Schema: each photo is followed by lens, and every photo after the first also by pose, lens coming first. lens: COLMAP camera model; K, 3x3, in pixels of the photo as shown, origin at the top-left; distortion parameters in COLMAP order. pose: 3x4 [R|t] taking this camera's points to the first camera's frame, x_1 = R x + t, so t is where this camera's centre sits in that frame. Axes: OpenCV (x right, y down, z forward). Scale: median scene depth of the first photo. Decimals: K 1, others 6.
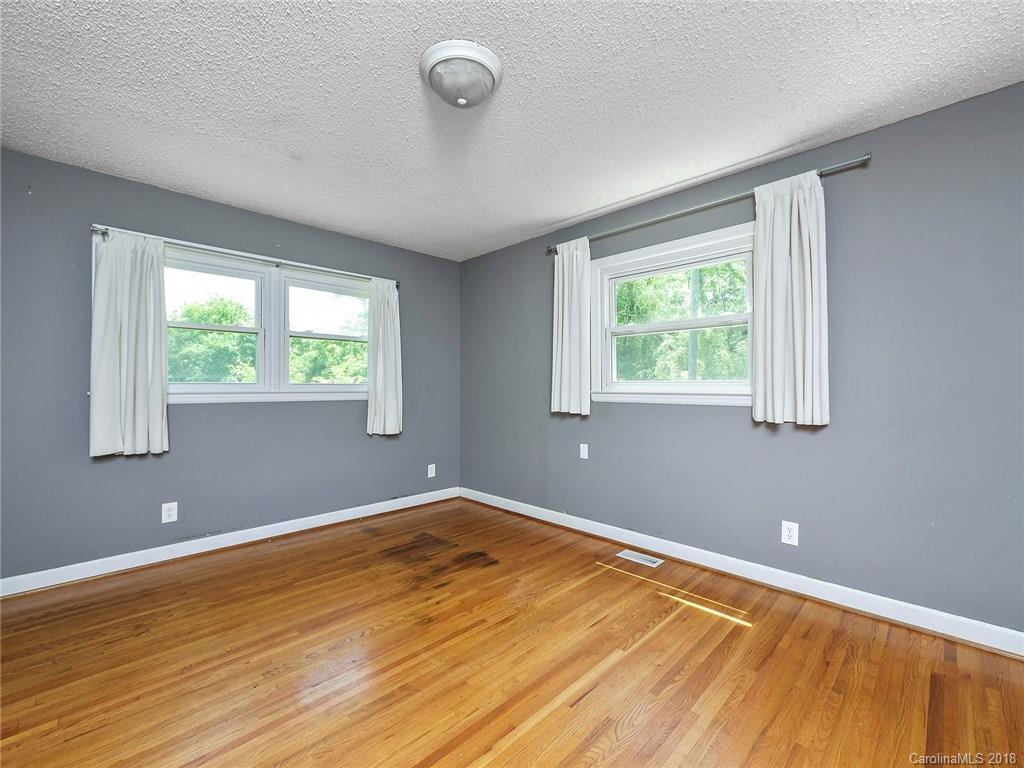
lens RADIAL K [[437.4, 0, 514.5], [0, 437.4, 382.0], [0, 0, 1]] dist [-0.005101, 0.000461]
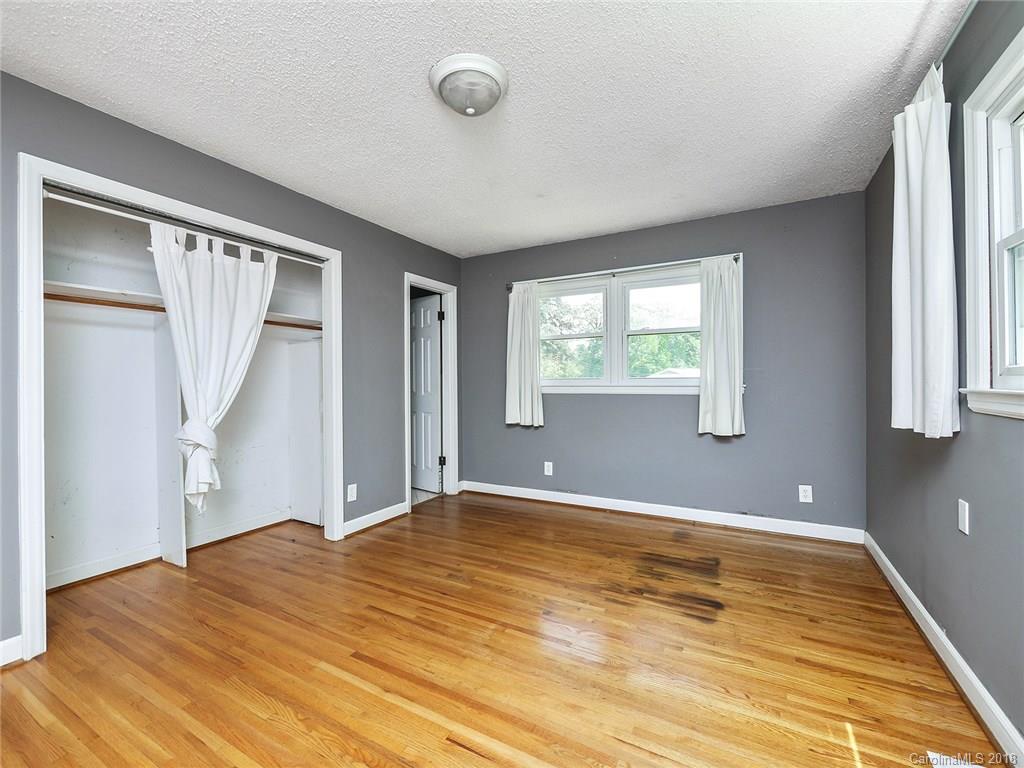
lens RADIAL K [[437.4, 0, 514.3], [0, 437.4, 383.1], [0, 0, 1]] dist [-0.005101, 0.000461]
pose [[0.281545, 0.003005, -0.959543, 0.529720], [0.019588, 0.999769, 0.008879, 0.000893], [0.959348, -0.021296, 0.281421, 0.457999]]
